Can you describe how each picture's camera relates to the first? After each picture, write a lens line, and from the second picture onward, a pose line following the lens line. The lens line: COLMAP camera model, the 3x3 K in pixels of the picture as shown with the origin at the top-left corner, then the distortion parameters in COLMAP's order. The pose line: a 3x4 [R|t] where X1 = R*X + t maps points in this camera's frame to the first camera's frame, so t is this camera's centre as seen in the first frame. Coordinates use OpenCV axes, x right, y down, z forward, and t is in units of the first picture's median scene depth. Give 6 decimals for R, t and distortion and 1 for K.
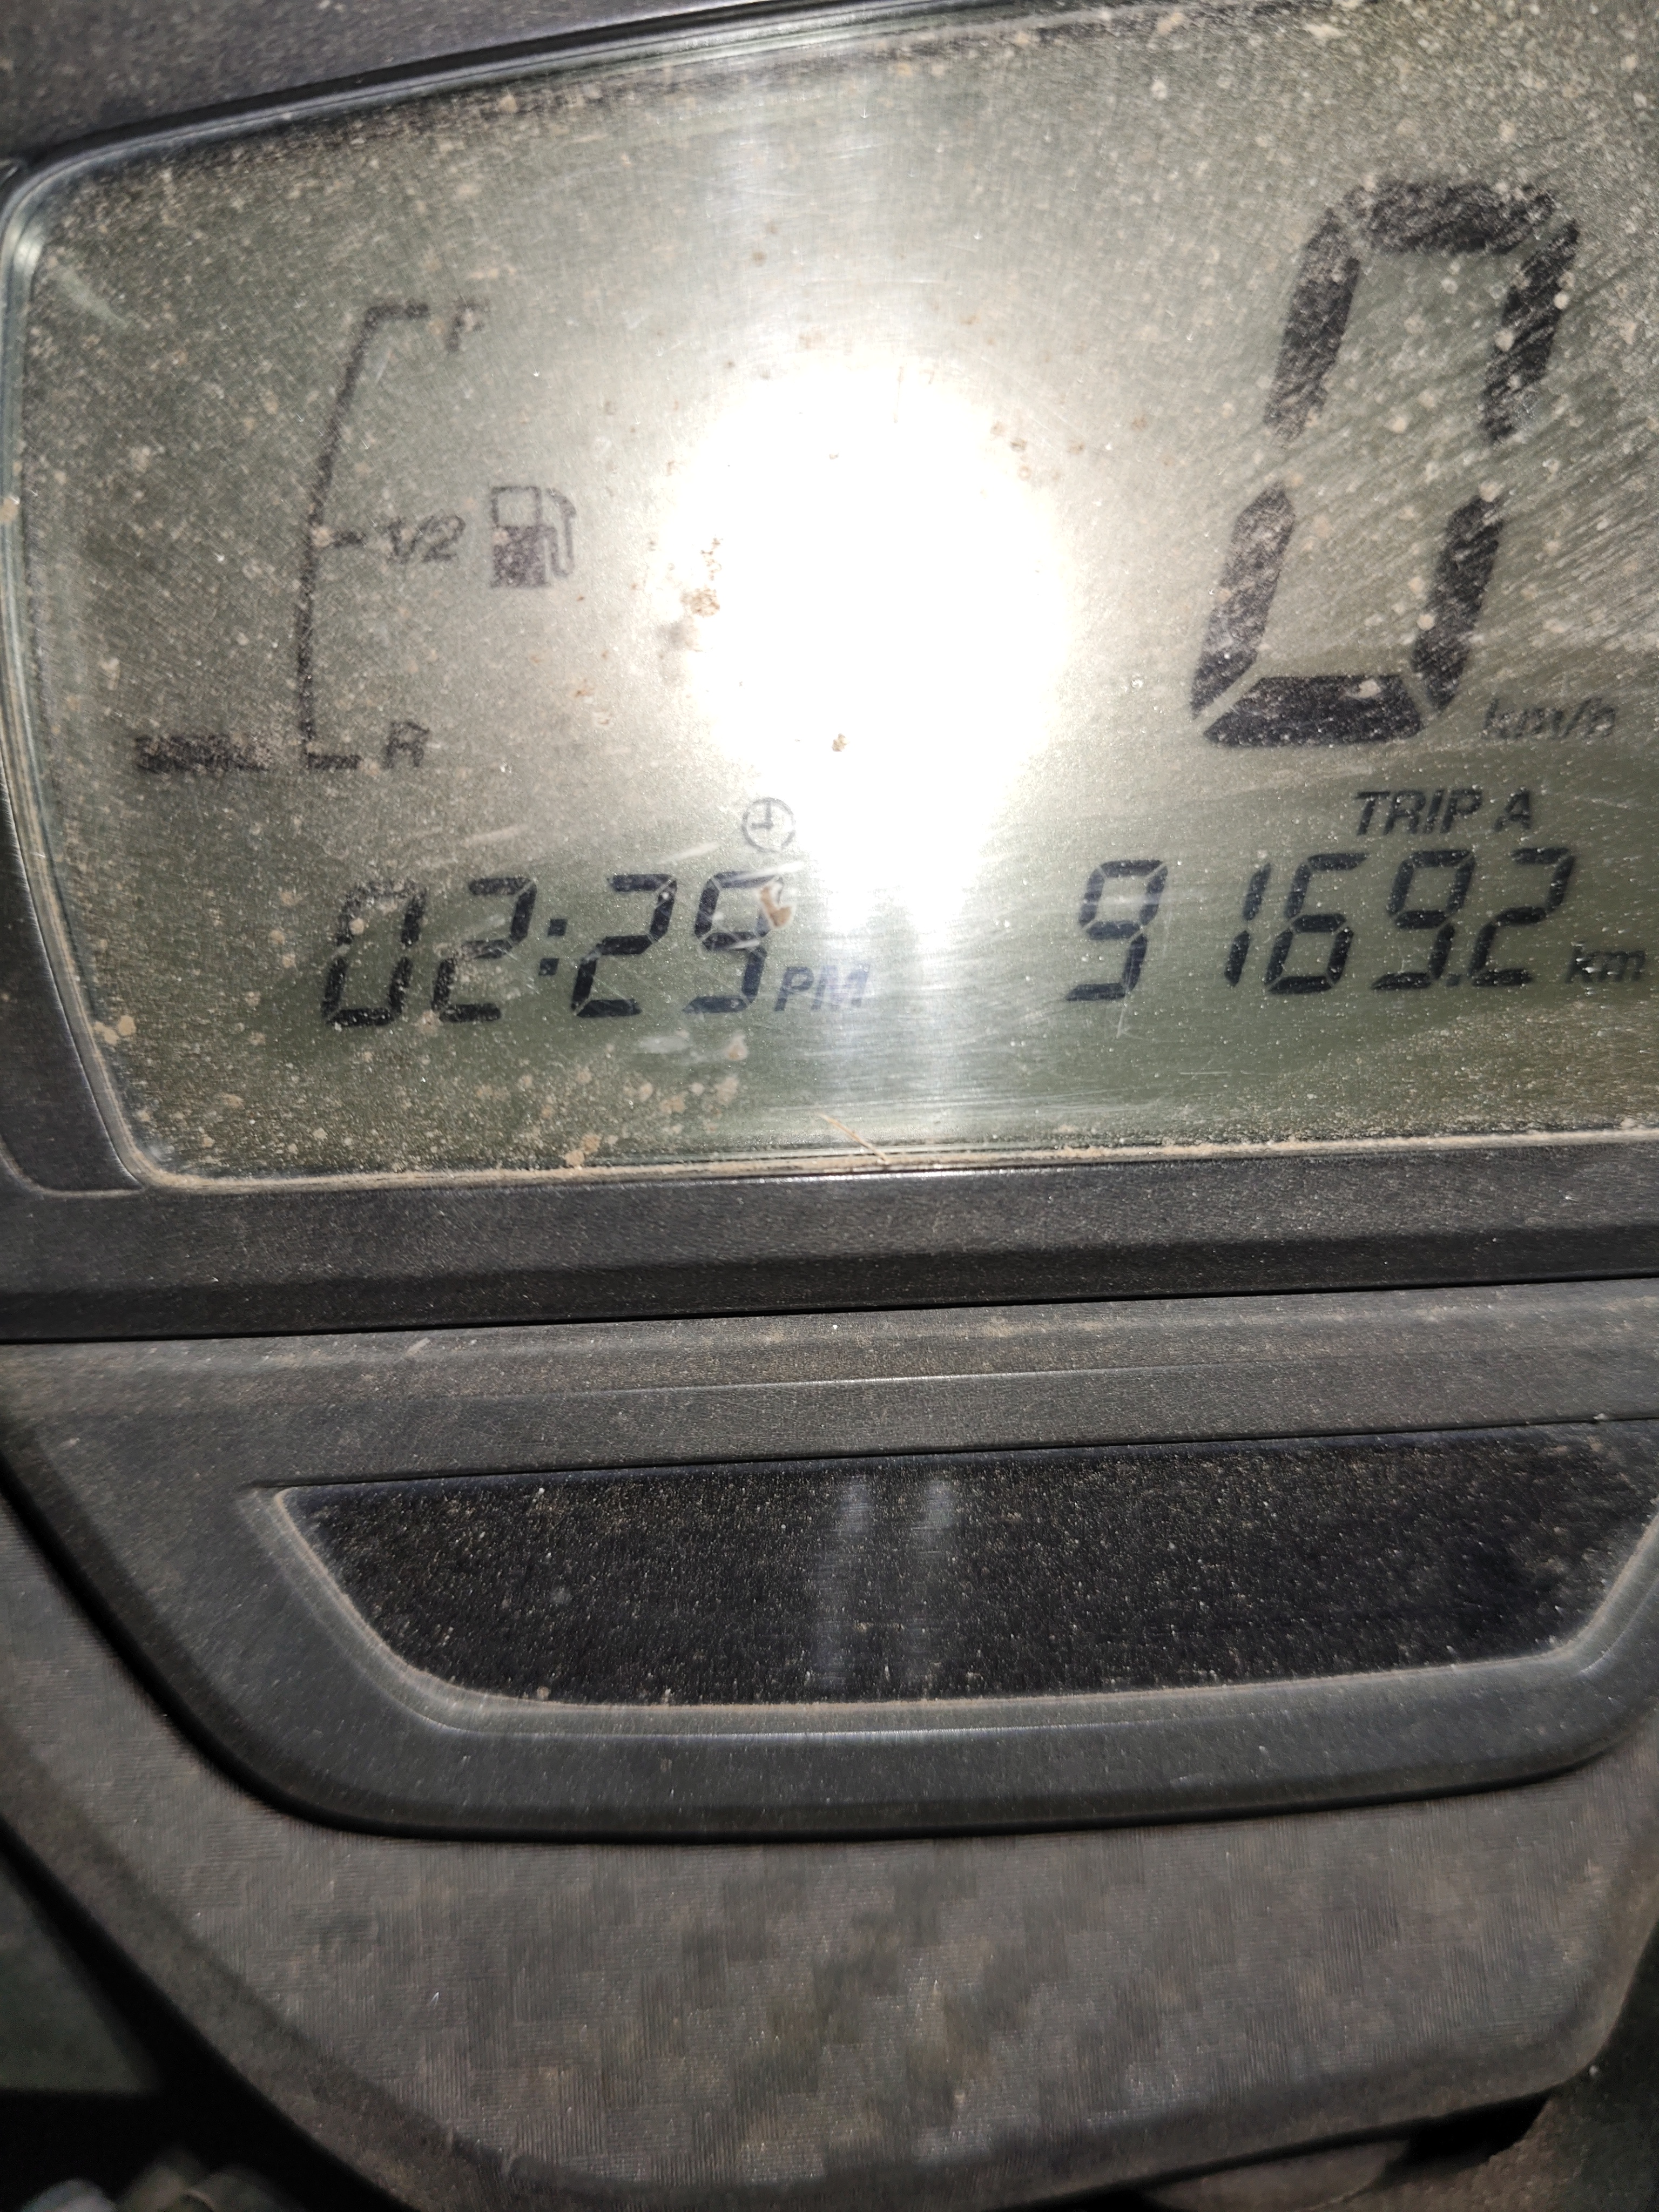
lens RADIAL K [[1863.7, 0, 806.7], [0, 1863.7, 1104.5], [0, 0, 1]] dist [-0.053955, -0.046934]
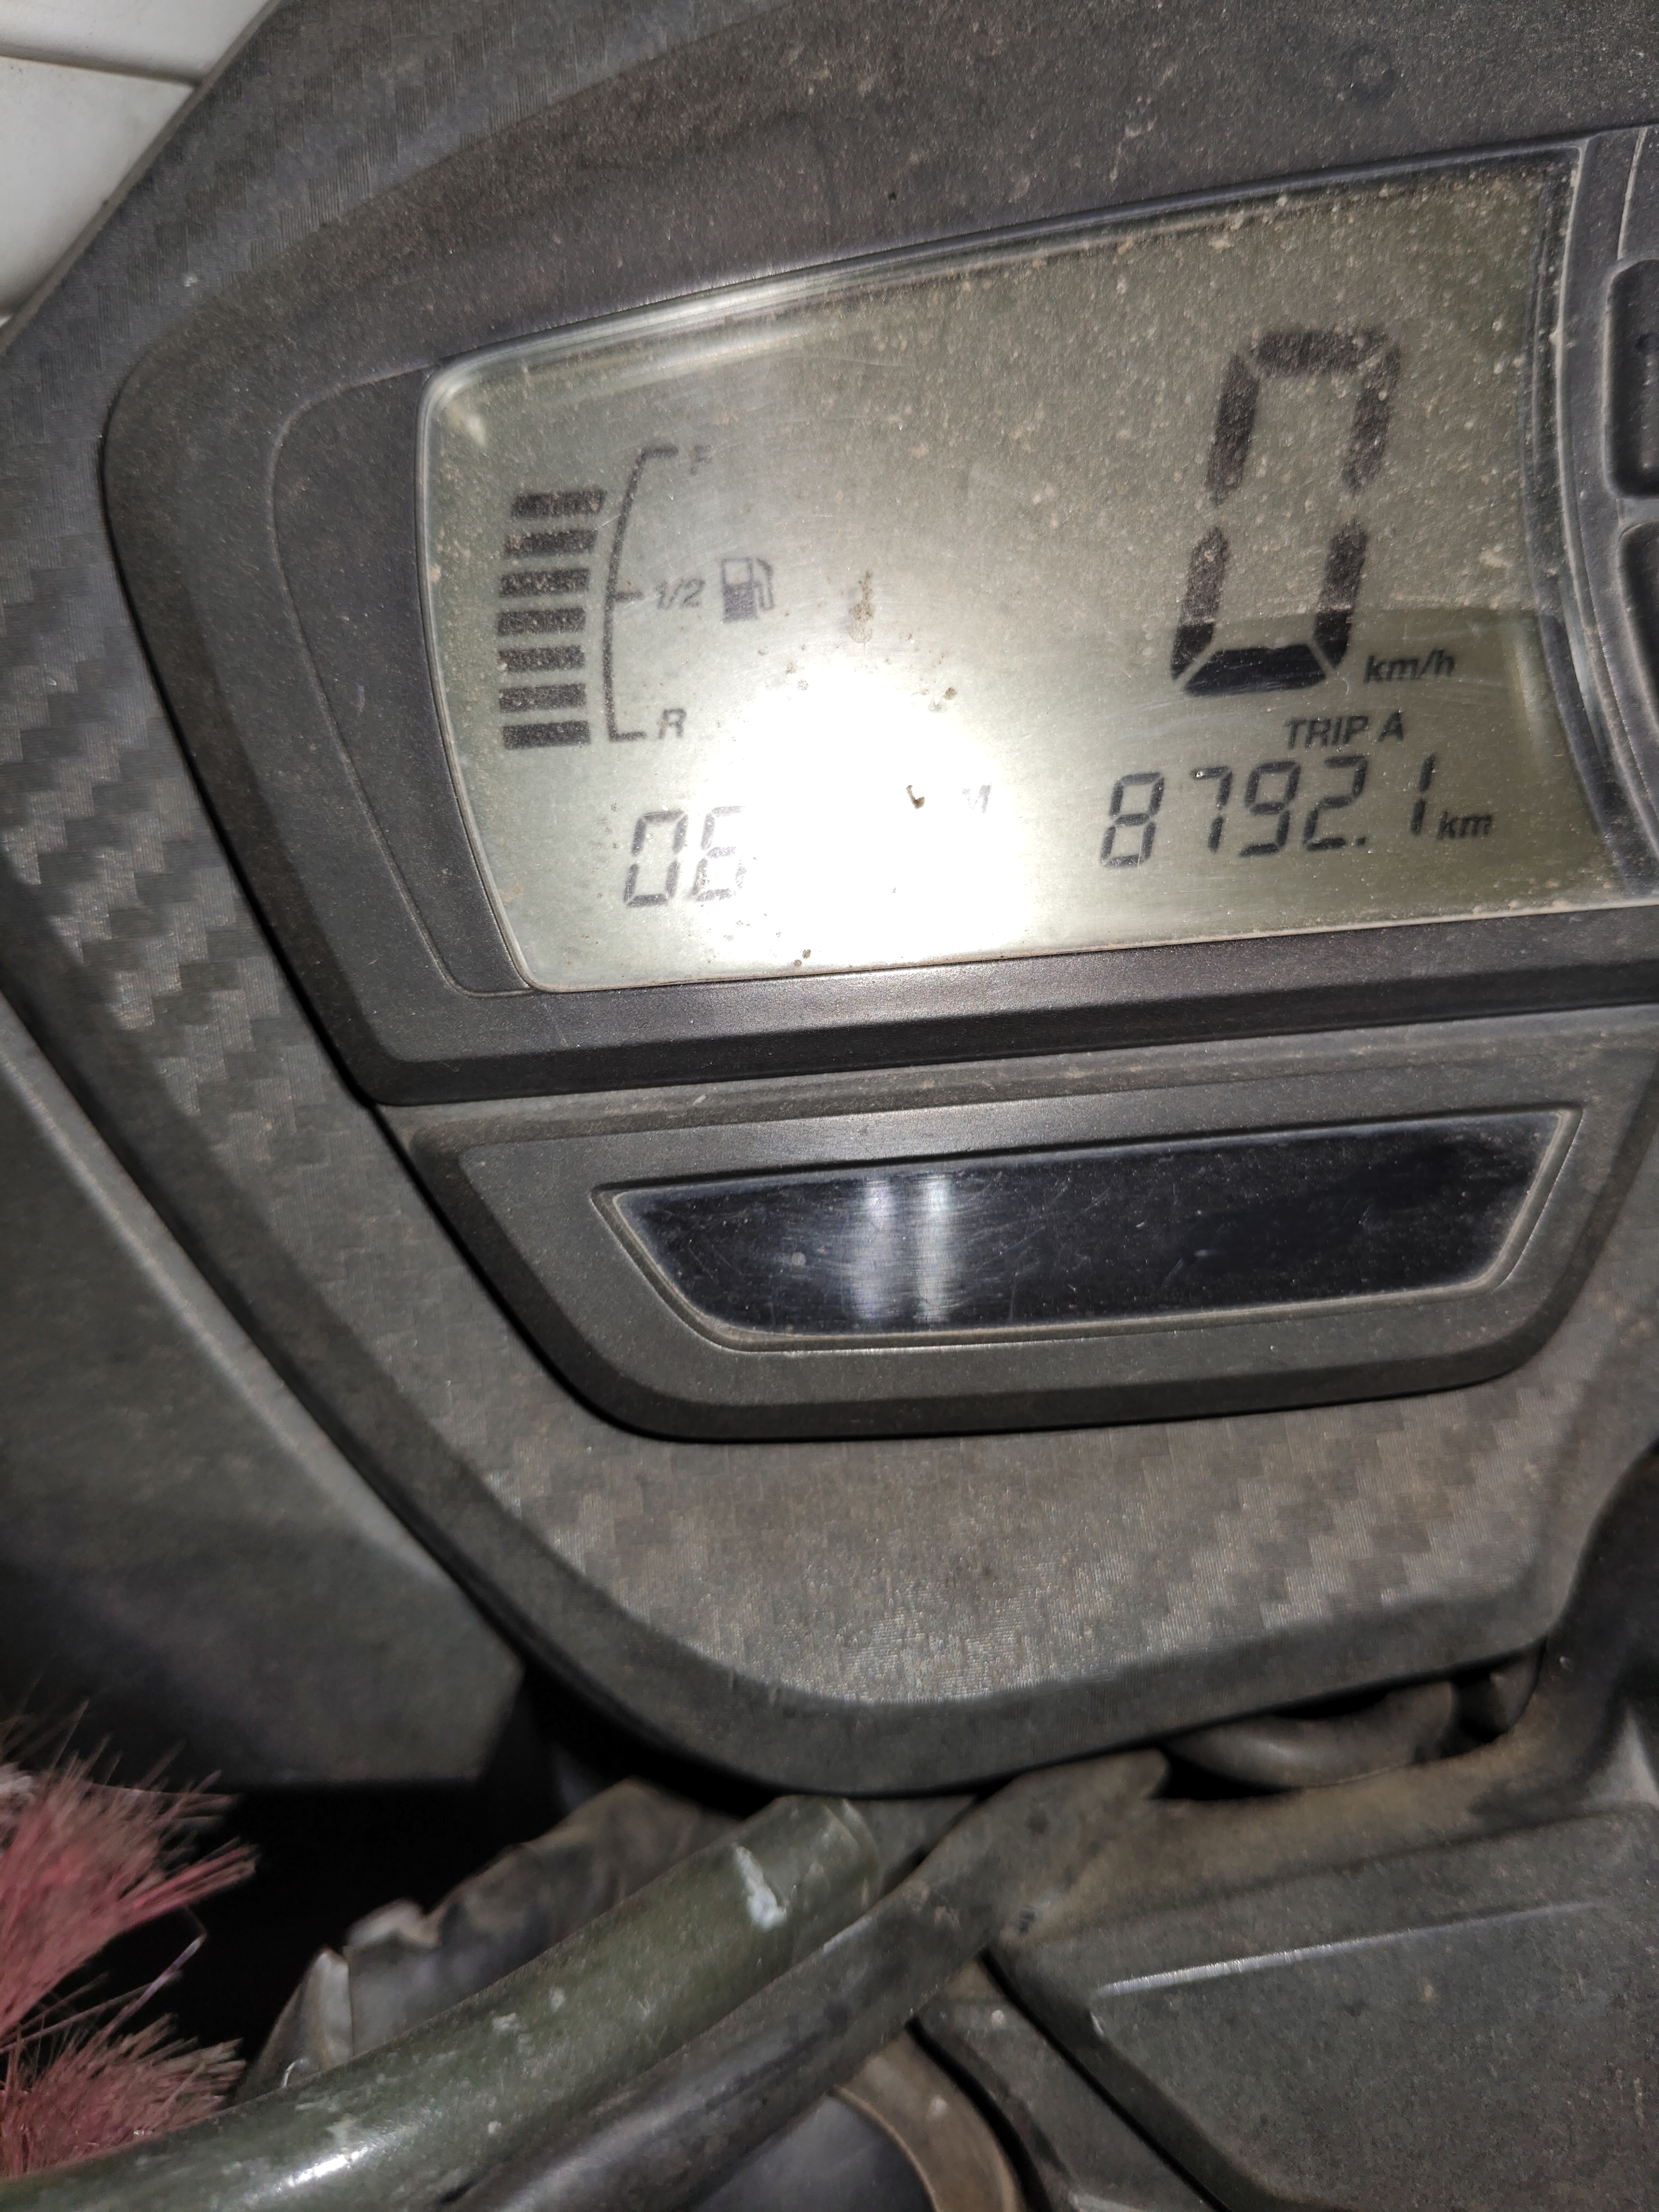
lens RADIAL K [[1789.7, 0, 838.5], [0, 1789.7, 1095.6], [0, 0, 1]] dist [-0.015761, -0.089487]
pose [[0.998135, -0.058946, -0.015849, -0.071991], [0.057002, 0.993007, -0.103385, 0.289995], [0.021832, 0.102289, 0.994515, -0.478897]]
